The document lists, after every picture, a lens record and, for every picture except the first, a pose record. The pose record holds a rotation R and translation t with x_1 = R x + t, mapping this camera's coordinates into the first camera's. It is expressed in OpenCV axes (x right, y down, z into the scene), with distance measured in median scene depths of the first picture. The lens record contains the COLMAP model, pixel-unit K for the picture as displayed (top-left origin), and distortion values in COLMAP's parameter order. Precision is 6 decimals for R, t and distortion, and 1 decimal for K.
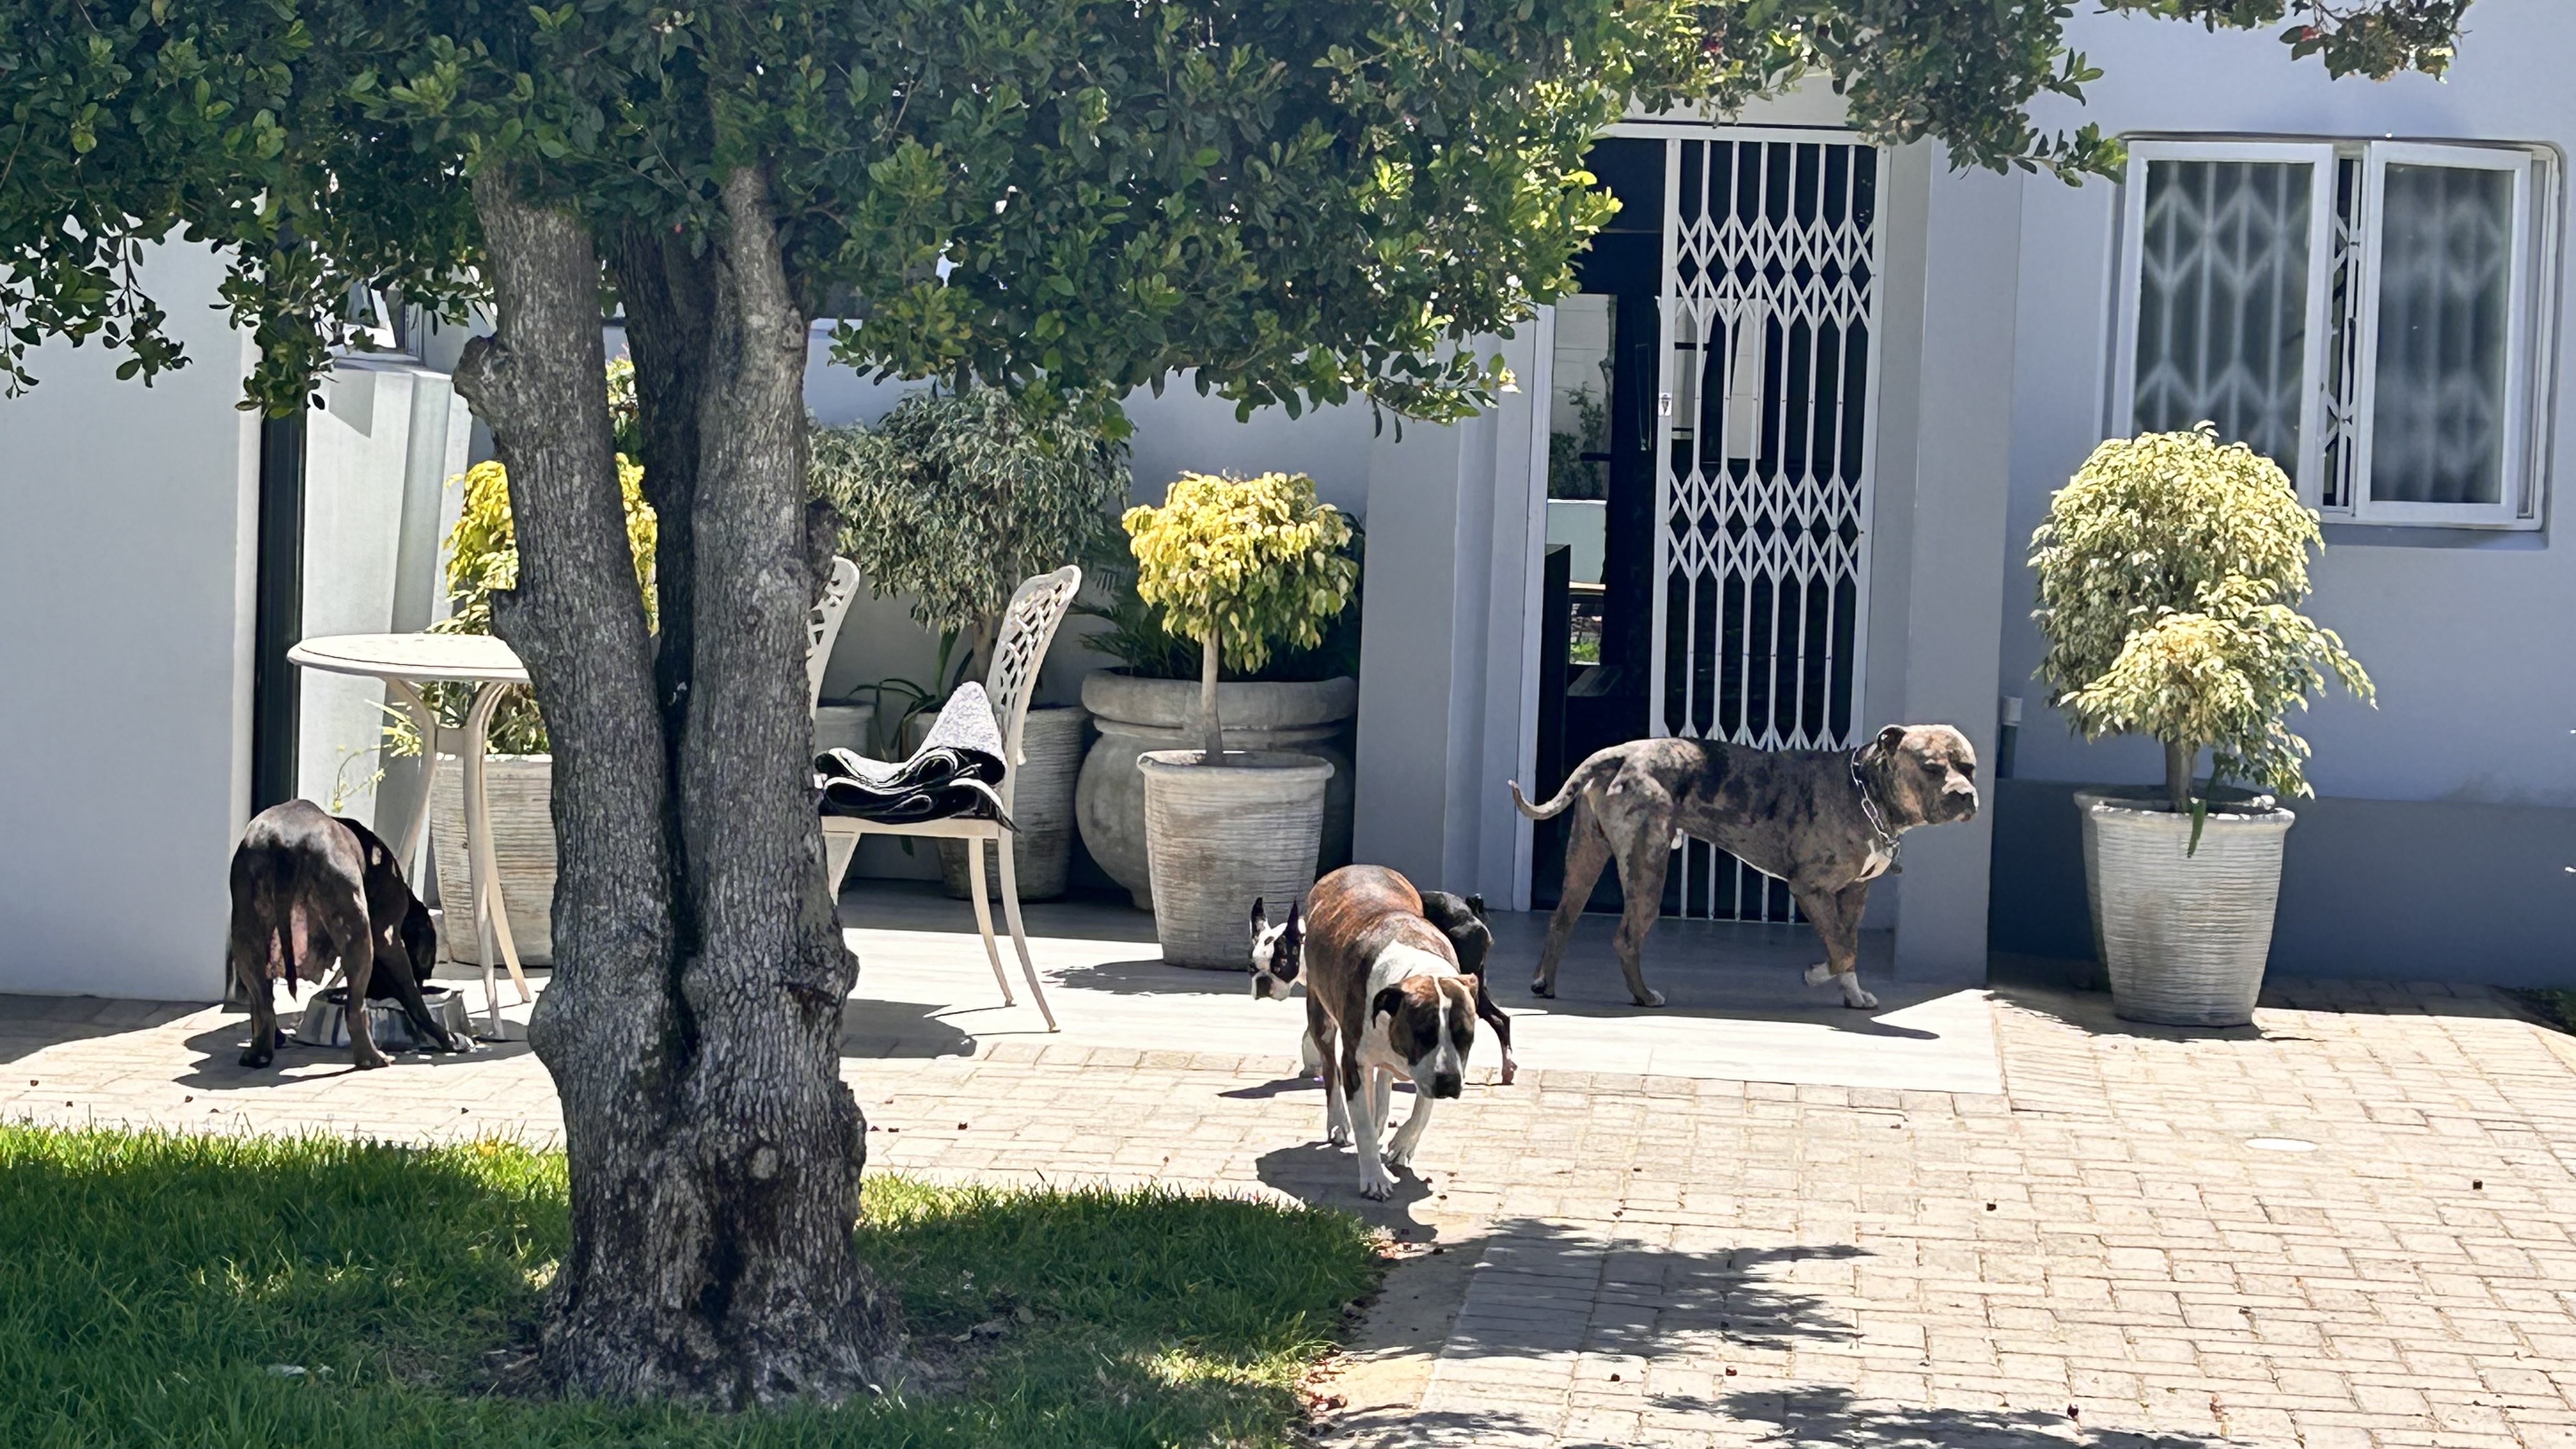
lens RADIAL K [[5247.9, 0, 1296.5], [0, 5247.9, 721.1], [0, 0, 1]] dist [0.263821, 0.000000]
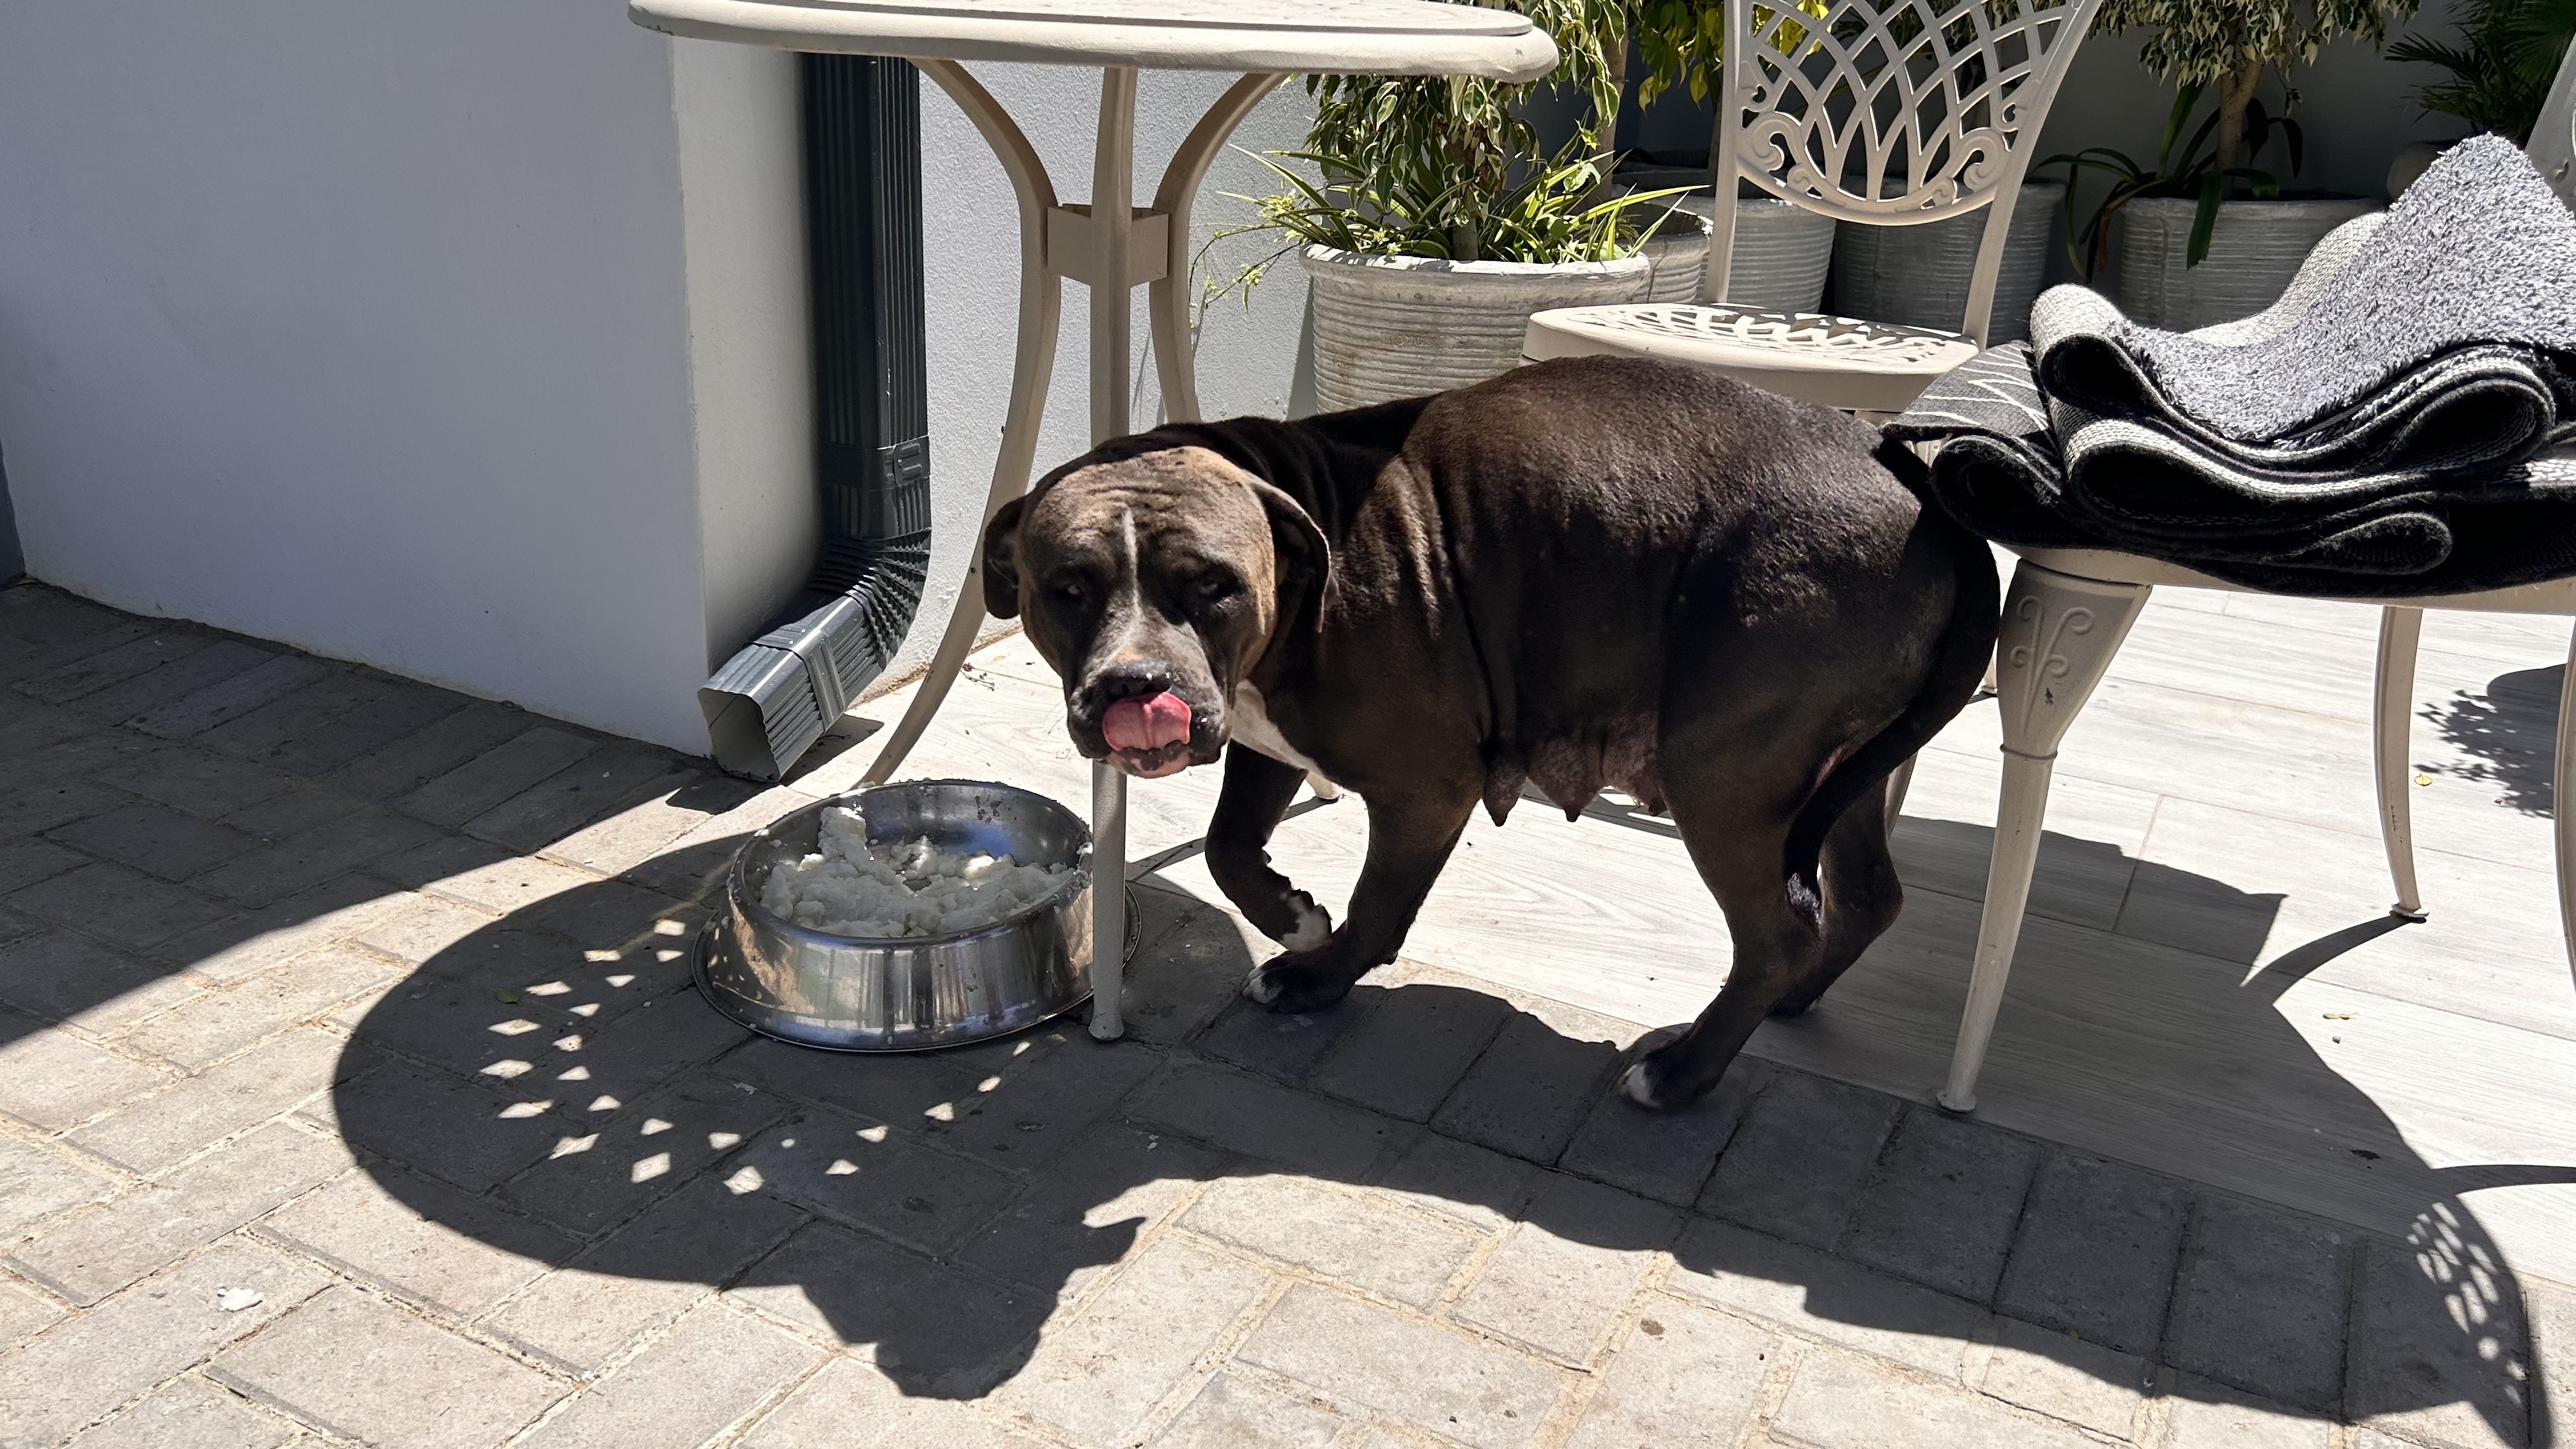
lens RADIAL K [[1946.3, 0, 1283.9], [0, 1946.3, 712.2], [0, 0, 1]] dist [0.008540, -0.005878]
pose [[0.918176, 0.139498, -0.370800, -0.024083], [-0.036261, 0.961620, 0.271980, -0.000771], [0.394509, -0.236280, 0.887995, 0.239828]]
